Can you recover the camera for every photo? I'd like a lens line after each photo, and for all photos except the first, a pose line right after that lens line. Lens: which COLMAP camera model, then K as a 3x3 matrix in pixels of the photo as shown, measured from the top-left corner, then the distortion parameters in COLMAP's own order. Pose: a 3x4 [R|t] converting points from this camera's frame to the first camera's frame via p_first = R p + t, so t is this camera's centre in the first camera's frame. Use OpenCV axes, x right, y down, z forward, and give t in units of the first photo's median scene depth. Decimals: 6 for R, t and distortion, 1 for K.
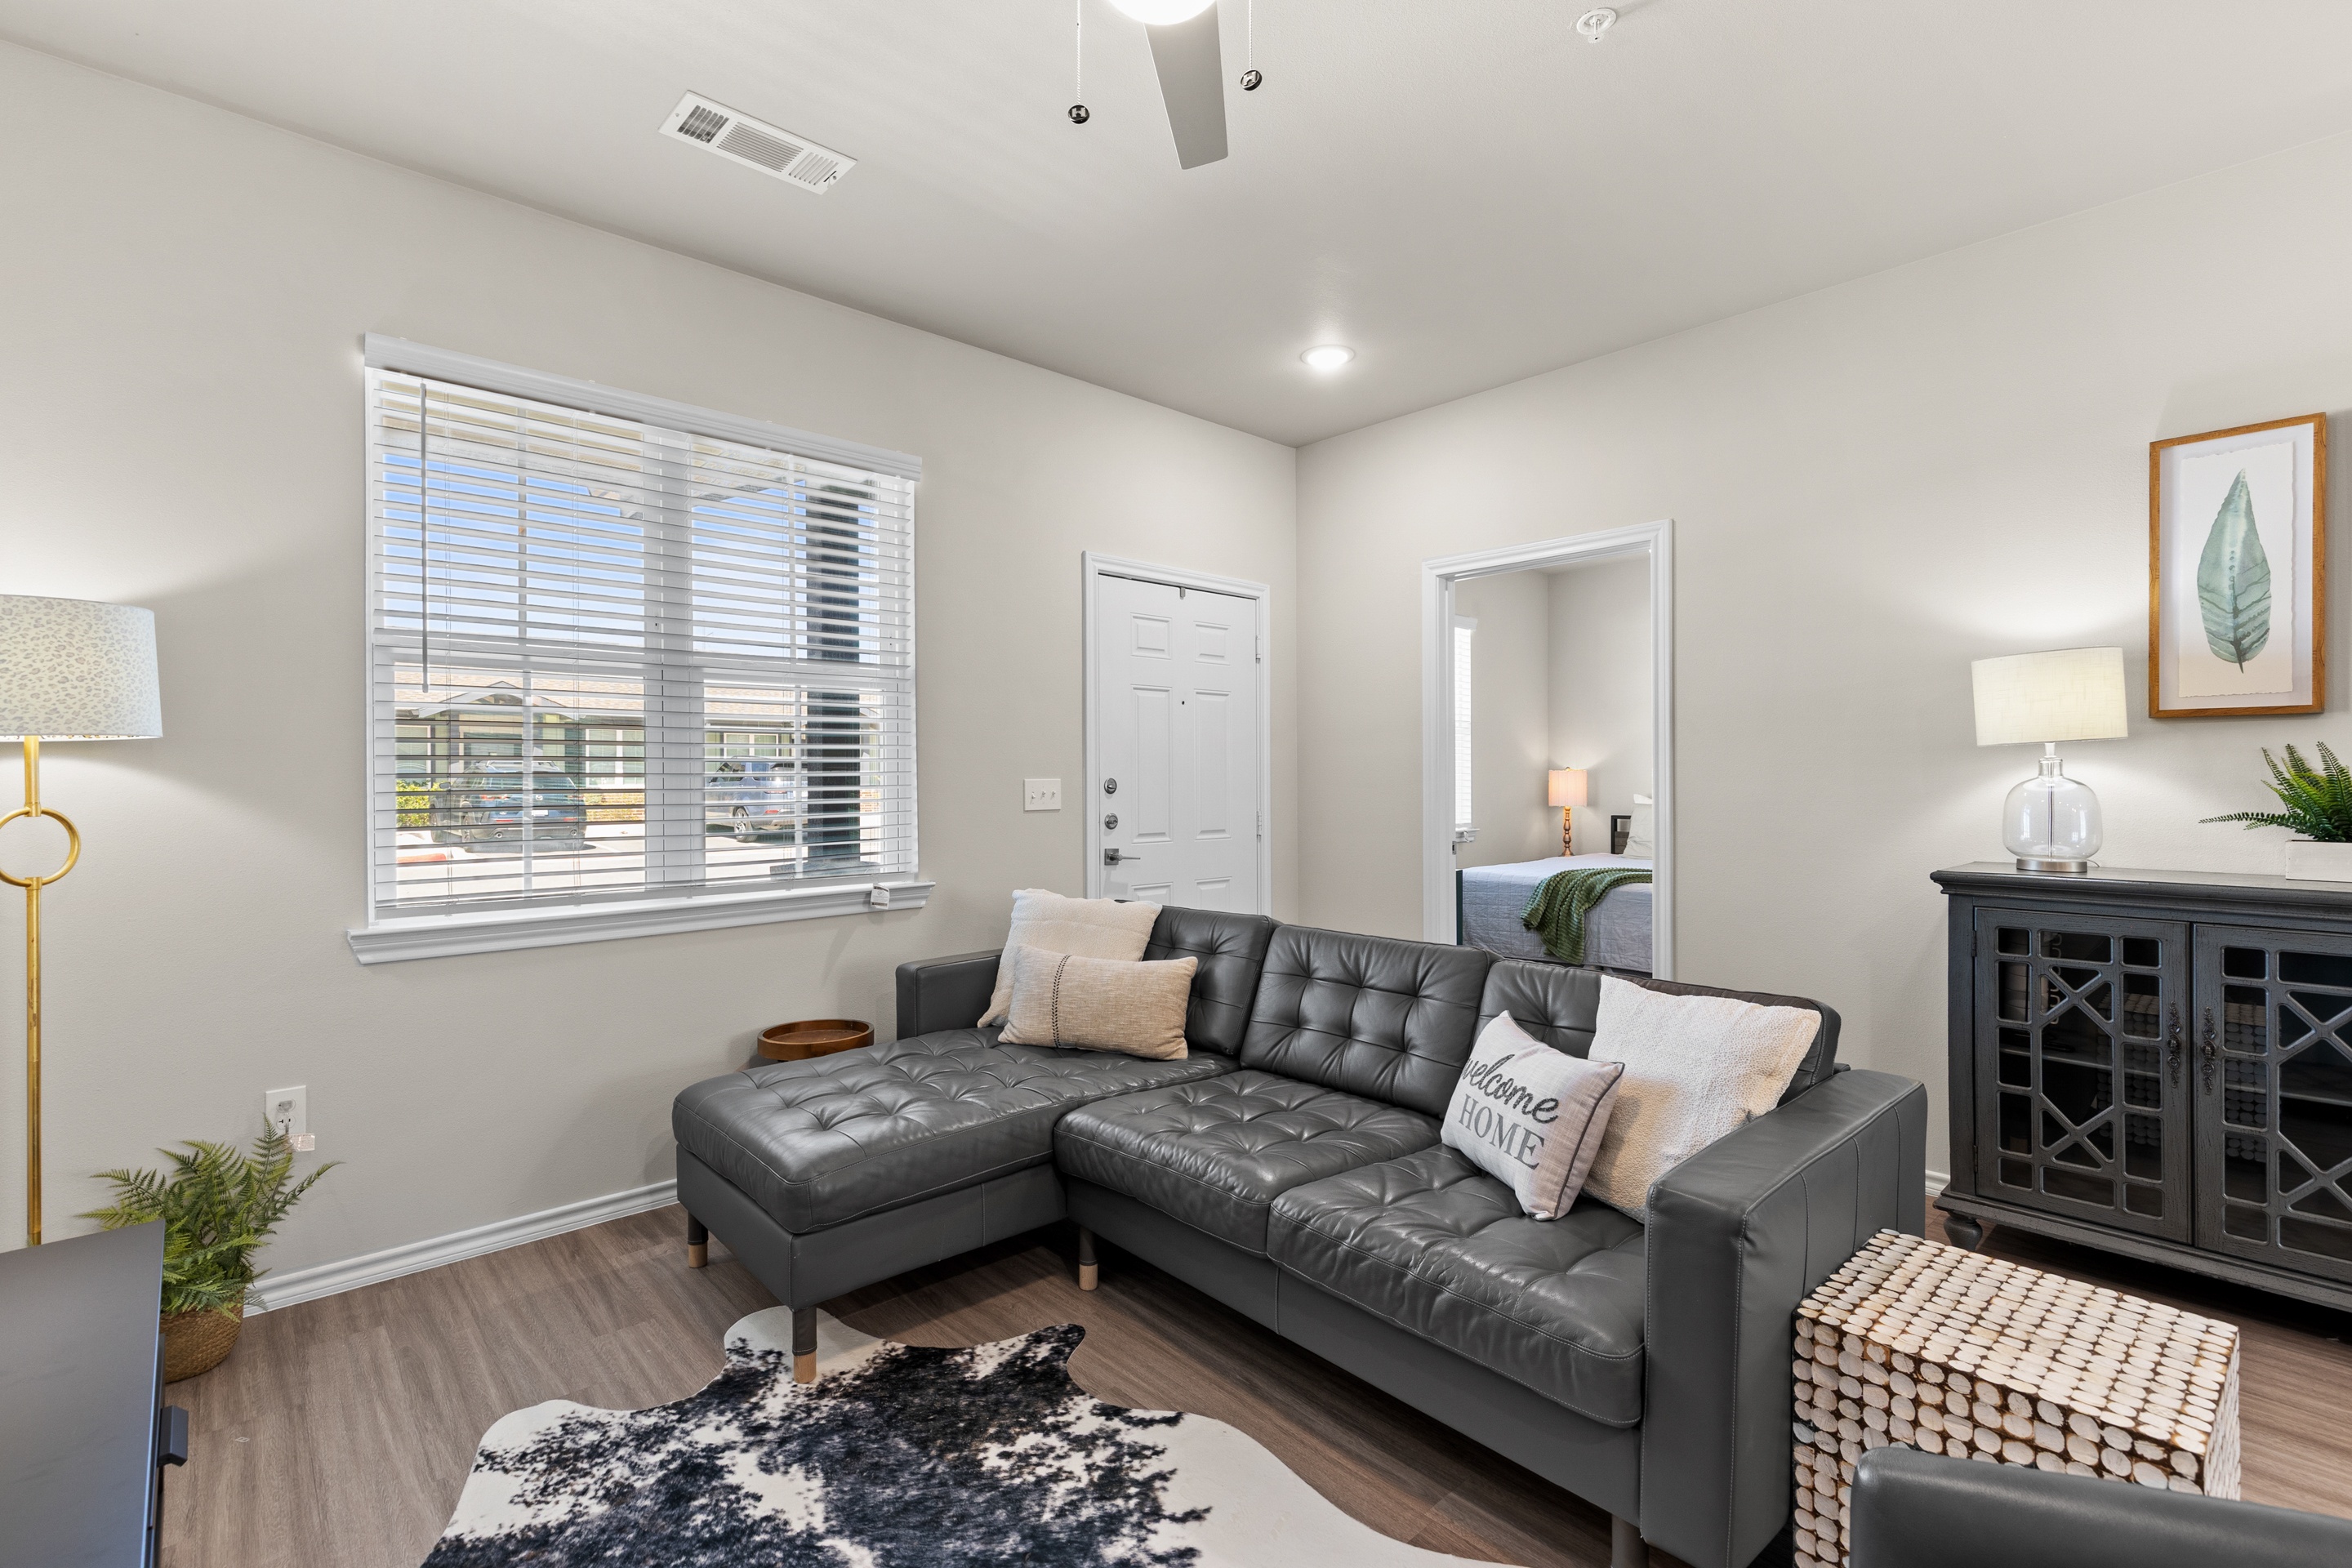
lens RADIAL K [[1063.4, 0, 1139.5], [0, 1063.4, 768.2], [0, 0, 1]] dist [0.011035, -0.004604]
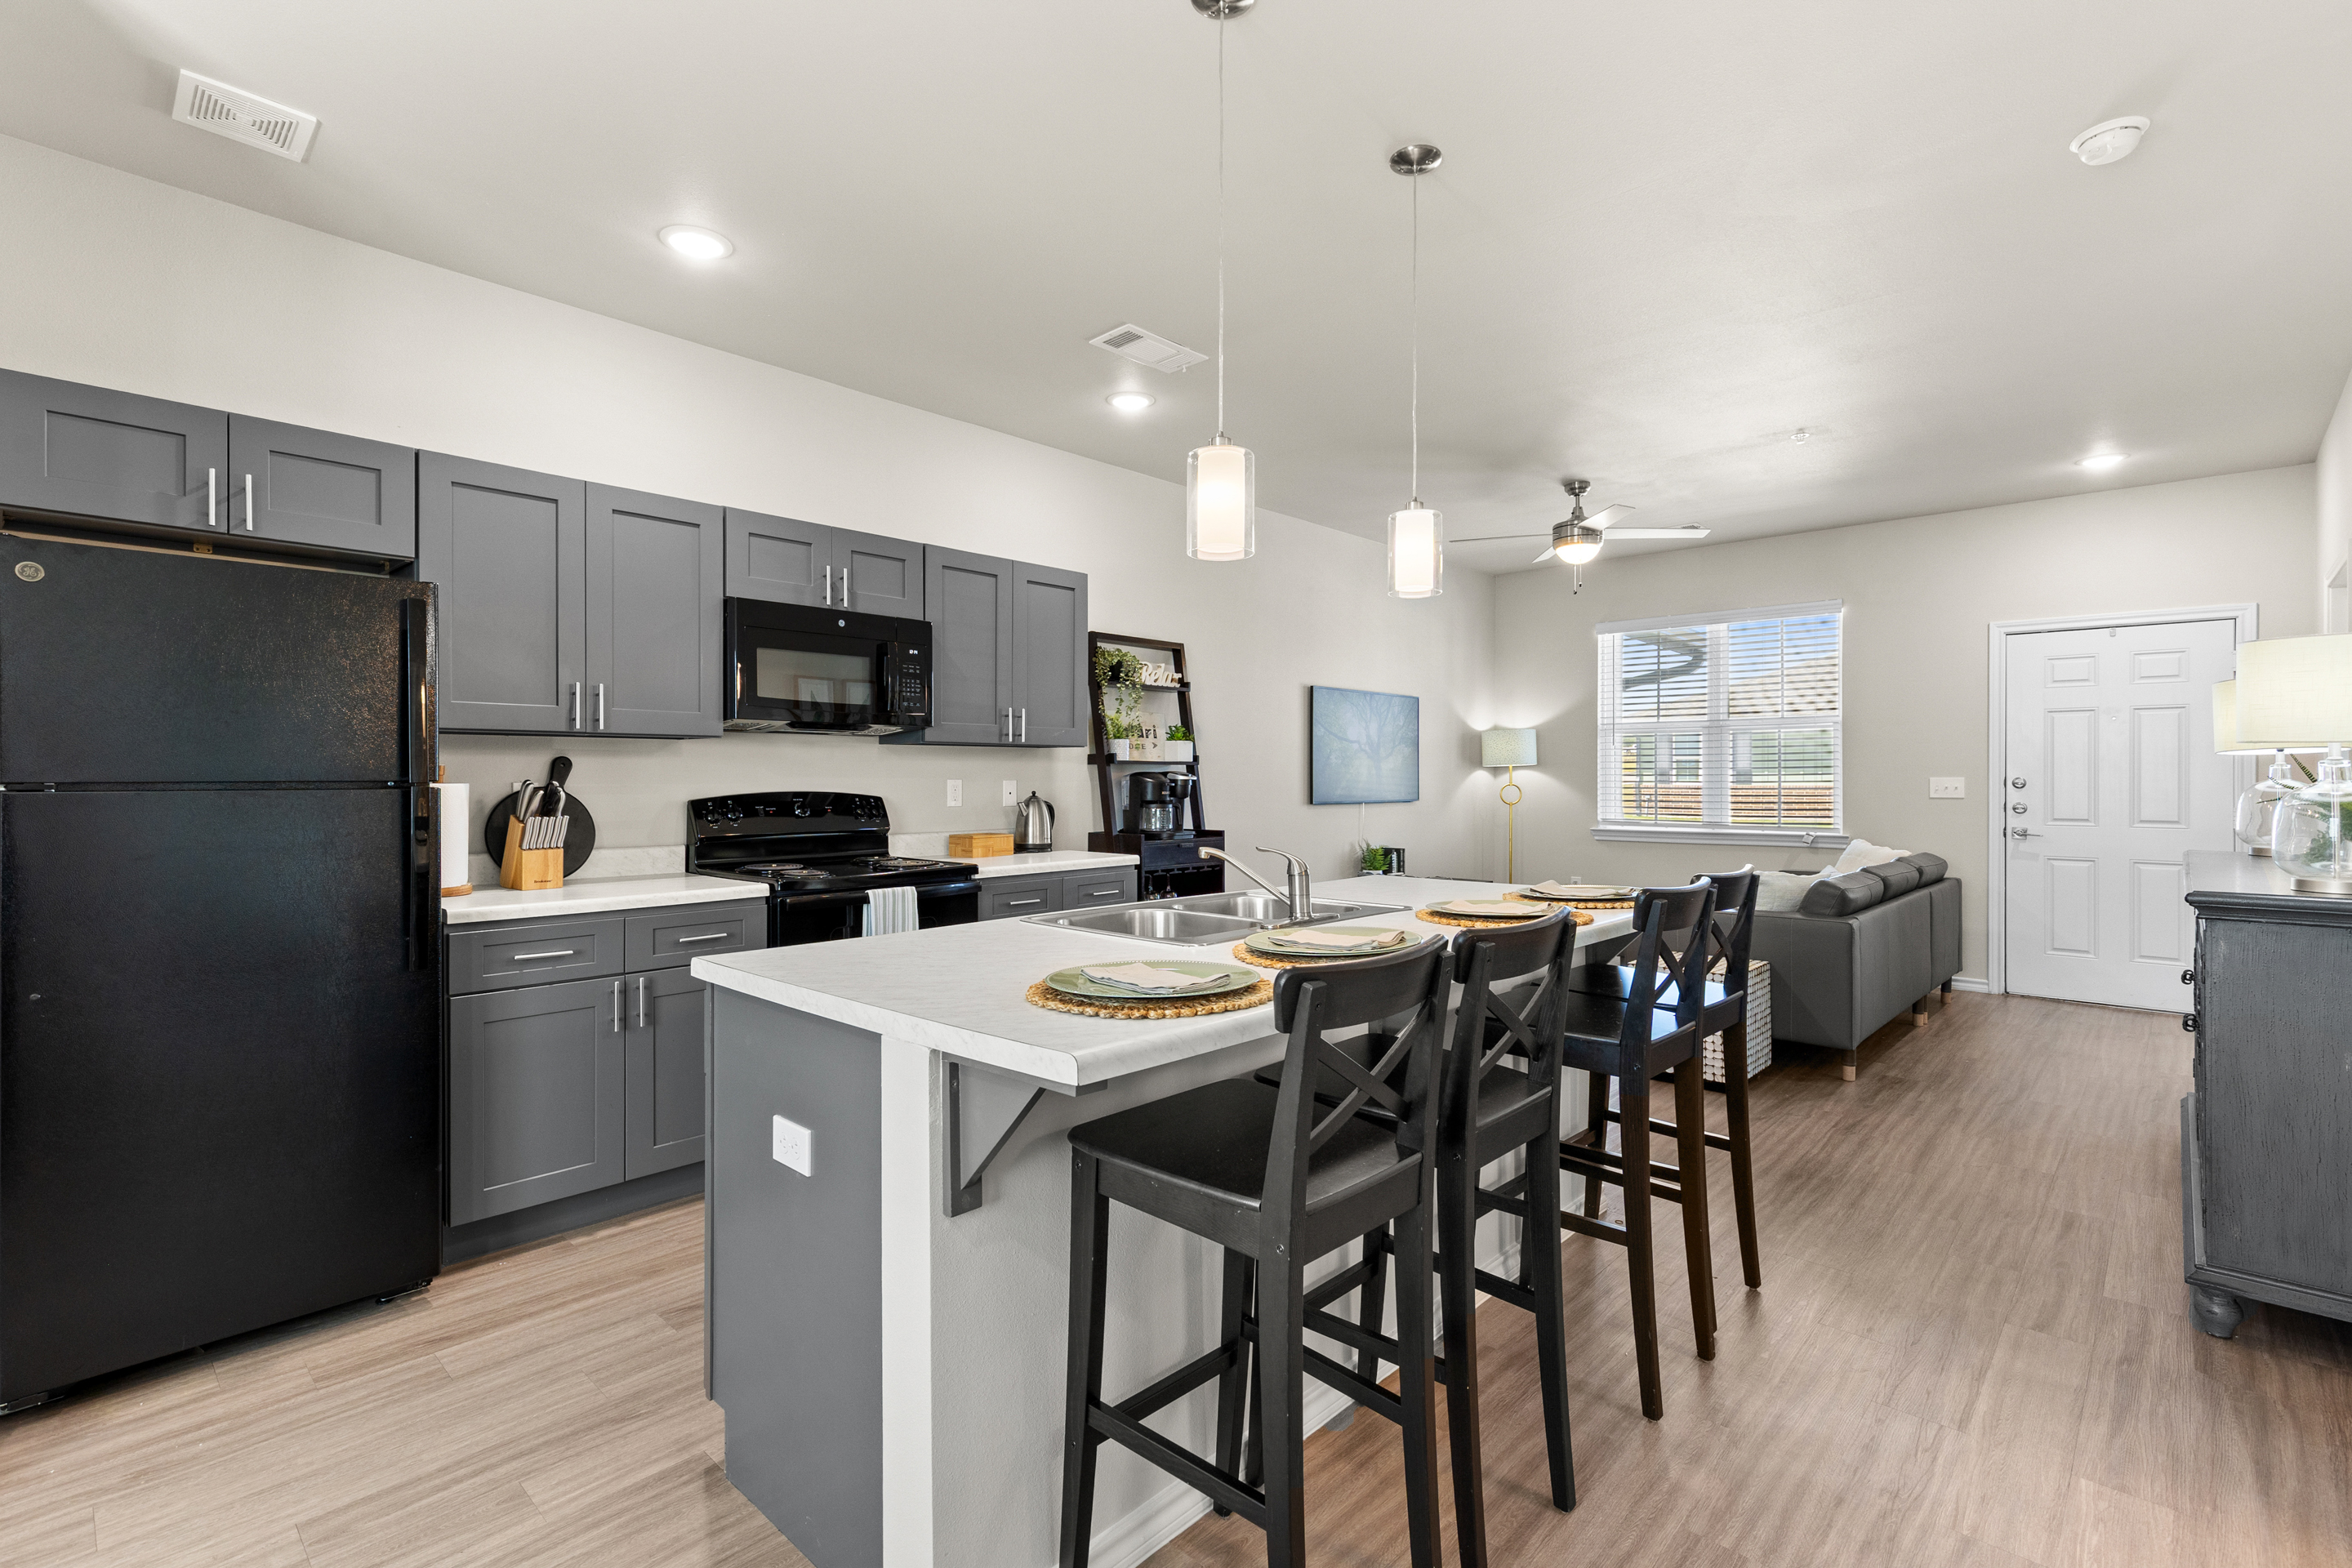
lens RADIAL K [[1063.4, 0, 1169.9], [0, 1063.4, 781.6], [0, 0, 1]] dist [0.011035, -0.004604]
pose [[0.092412, 0.012397, -0.995644, 2.109189], [0.011952, 0.999837, 0.013558, -0.029878], [0.995649, -0.013153, 0.092249, -0.441062]]
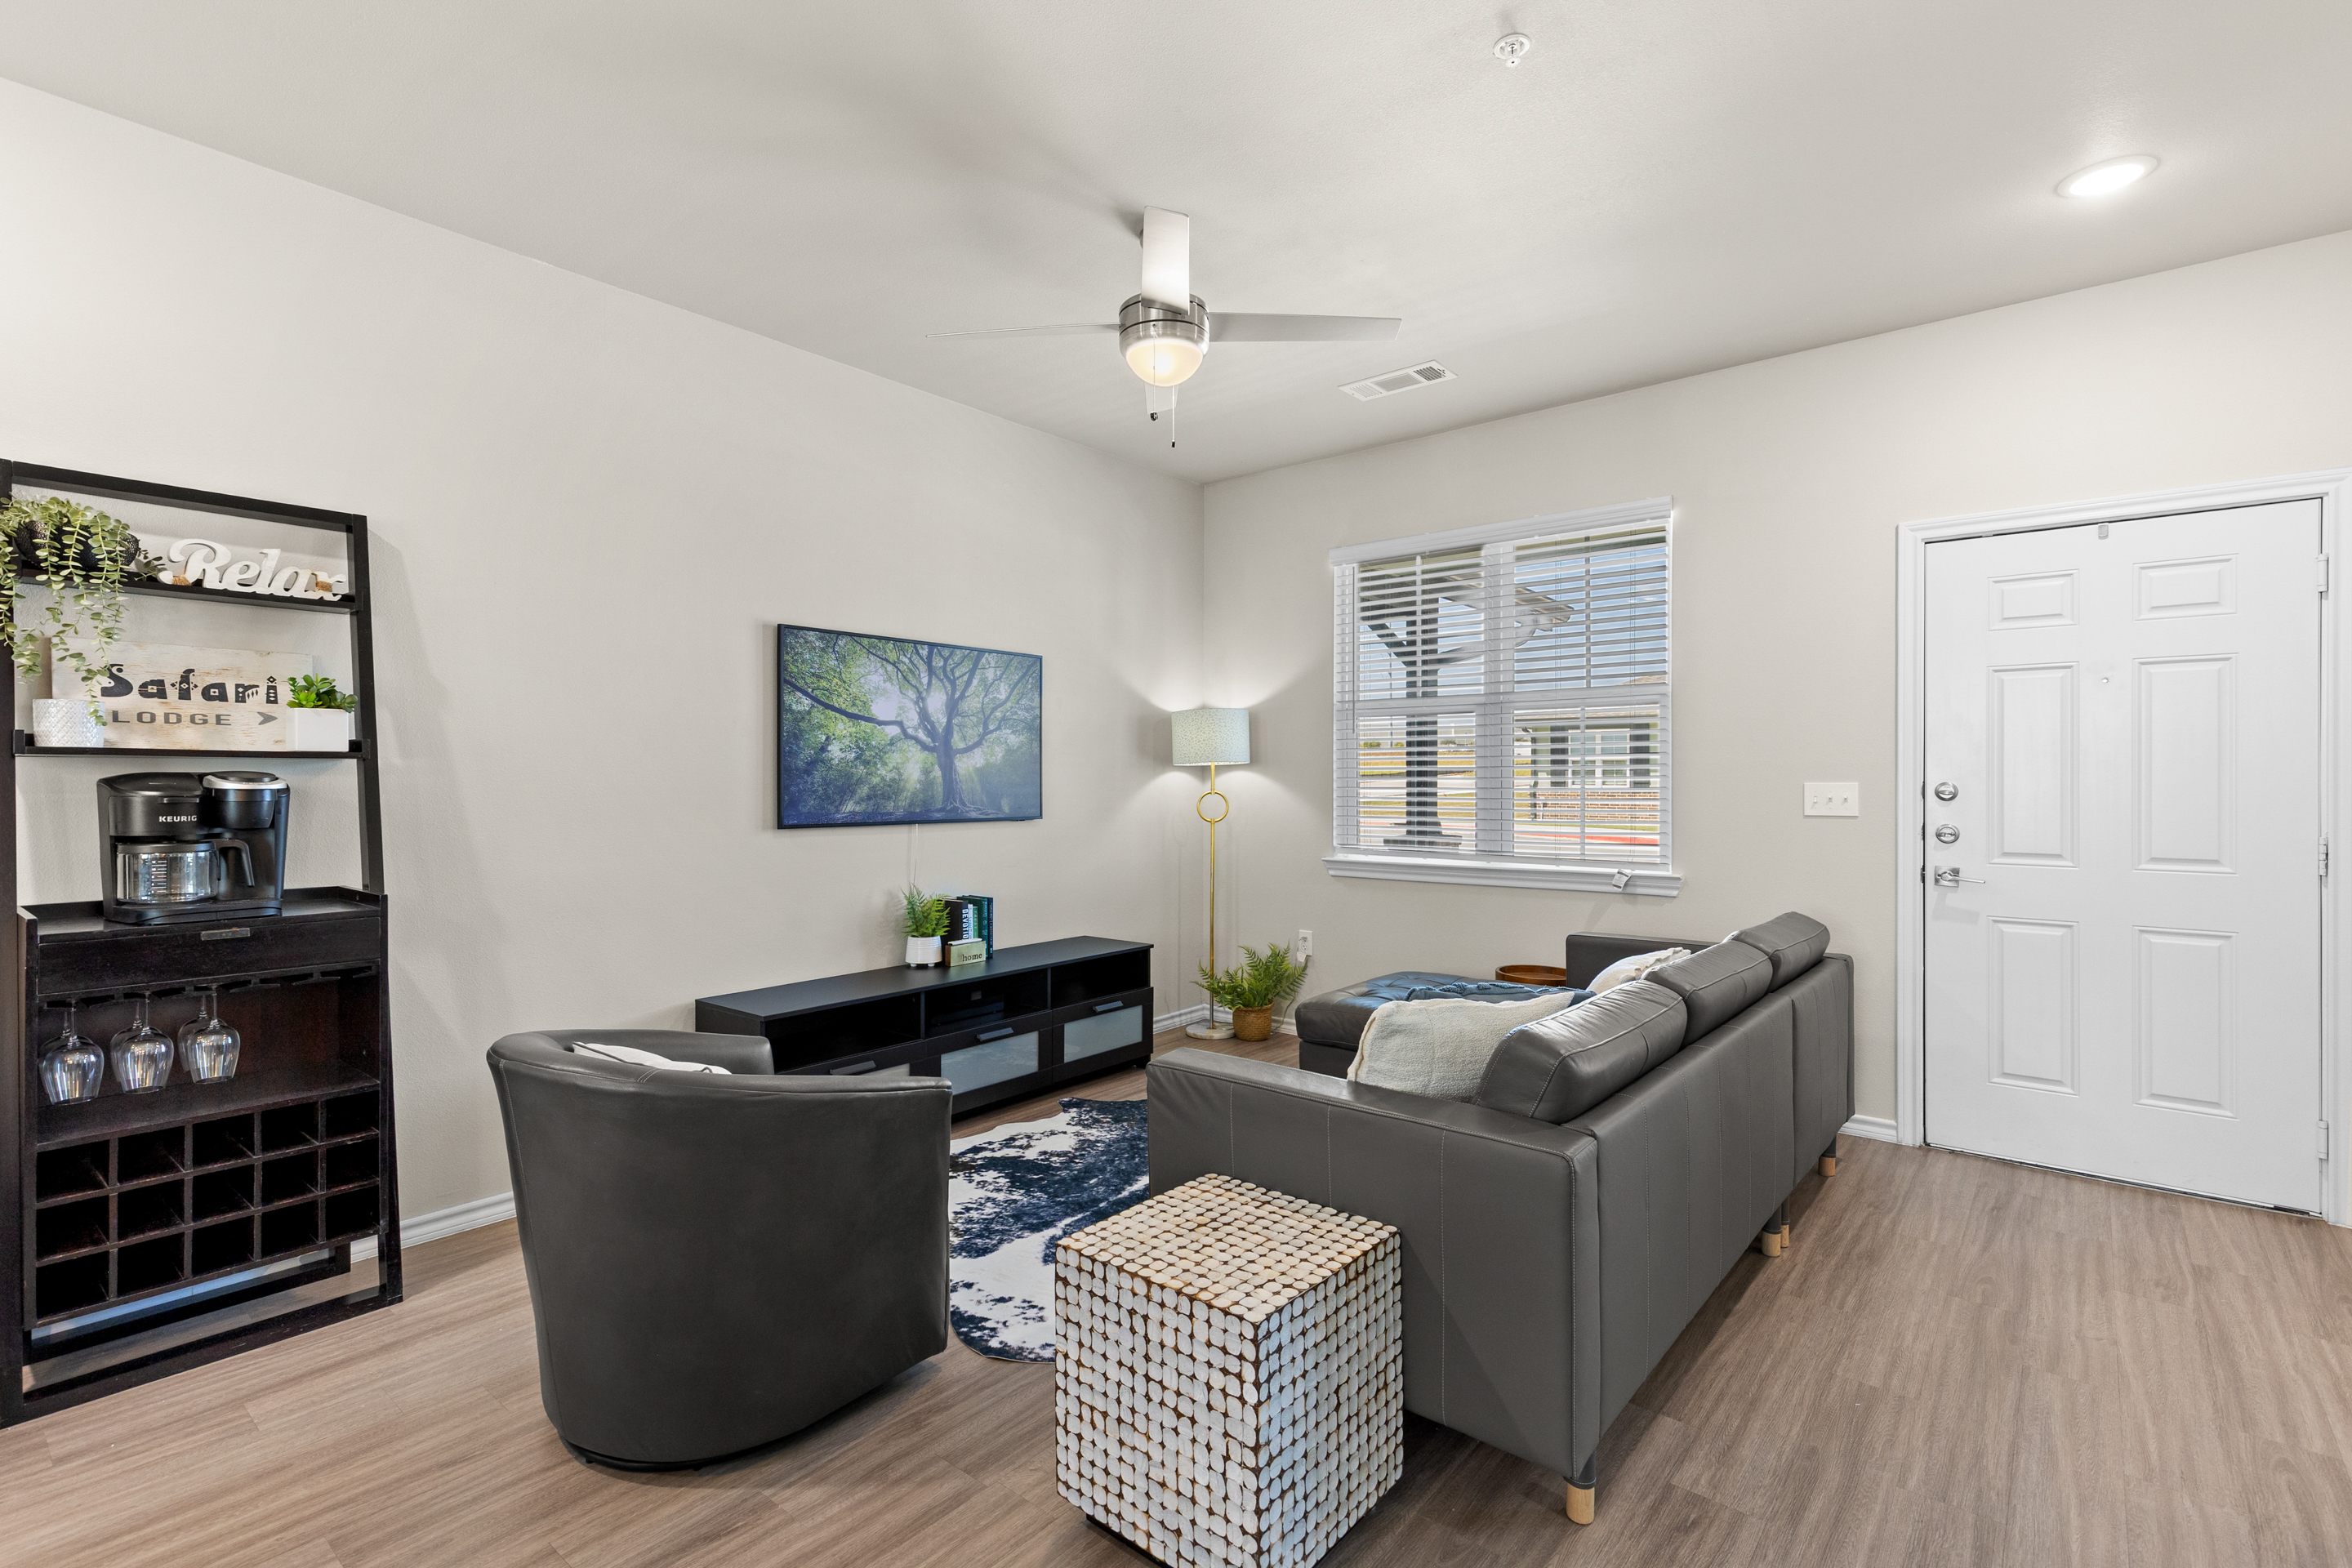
lens RADIAL K [[1063.4, 0, 1181.6], [0, 1063.4, 783.4], [0, 0, 1]] dist [0.011035, -0.004604]
pose [[0.157070, 0.011696, -0.987518, 1.156737], [0.011749, 0.999837, 0.013710, -0.014377], [0.987518, -0.013756, 0.156907, 0.435218]]
